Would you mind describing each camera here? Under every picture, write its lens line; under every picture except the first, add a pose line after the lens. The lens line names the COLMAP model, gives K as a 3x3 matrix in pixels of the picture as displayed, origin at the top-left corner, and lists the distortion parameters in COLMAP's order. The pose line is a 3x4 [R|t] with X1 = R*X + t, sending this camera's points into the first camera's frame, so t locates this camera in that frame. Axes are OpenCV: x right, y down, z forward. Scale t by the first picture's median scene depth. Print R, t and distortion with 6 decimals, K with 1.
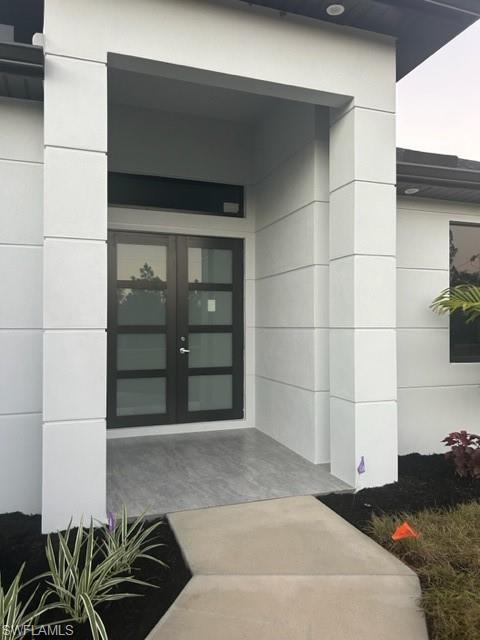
lens RADIAL K [[485.0, 0, 240.0], [0, 485.0, 320.0], [0, 0, 1]] dist [-0.001410, -0.001443]
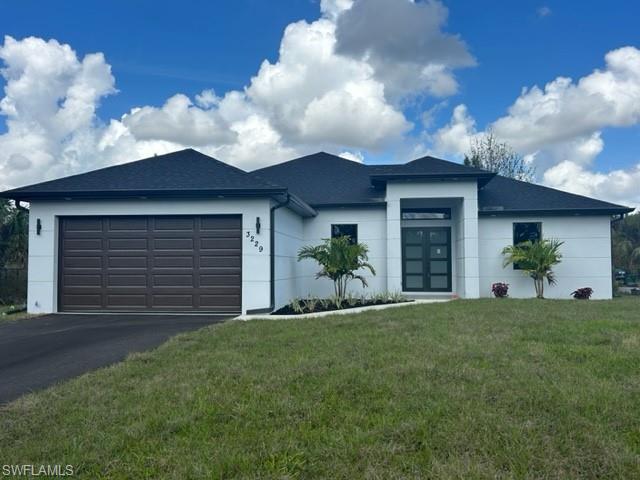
lens RADIAL K [[564.9, 0, 319.1], [0, 564.9, 242.1], [0, 0, 1]] dist [0.081244, -0.001915]
pose [[0.901304, -0.015311, -0.432917, 0.762217], [0.005650, 0.999706, -0.023595, -0.009047], [0.433151, 0.018820, 0.901125, -2.343774]]
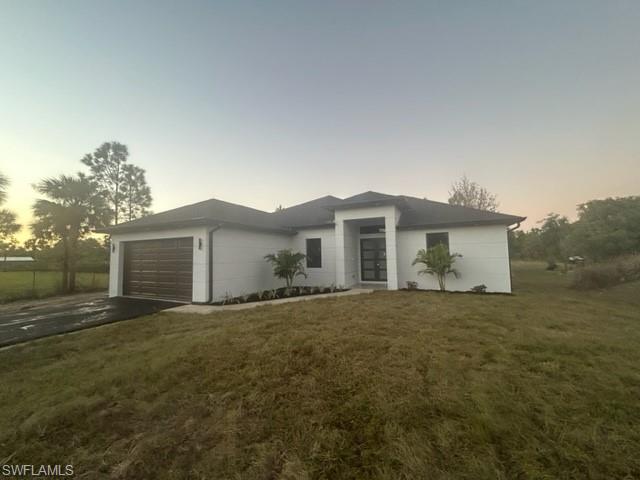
lens RADIAL K [[260.5, 0, 321.3], [0, 260.5, 239.4], [0, 0, 1]] dist [0.000603, 0.000227]
pose [[0.712822, -0.051145, -0.699478, 1.159047], [0.025859, 0.998576, -0.046662, -0.065706], [0.700869, 0.015174, 0.713129, -1.030865]]
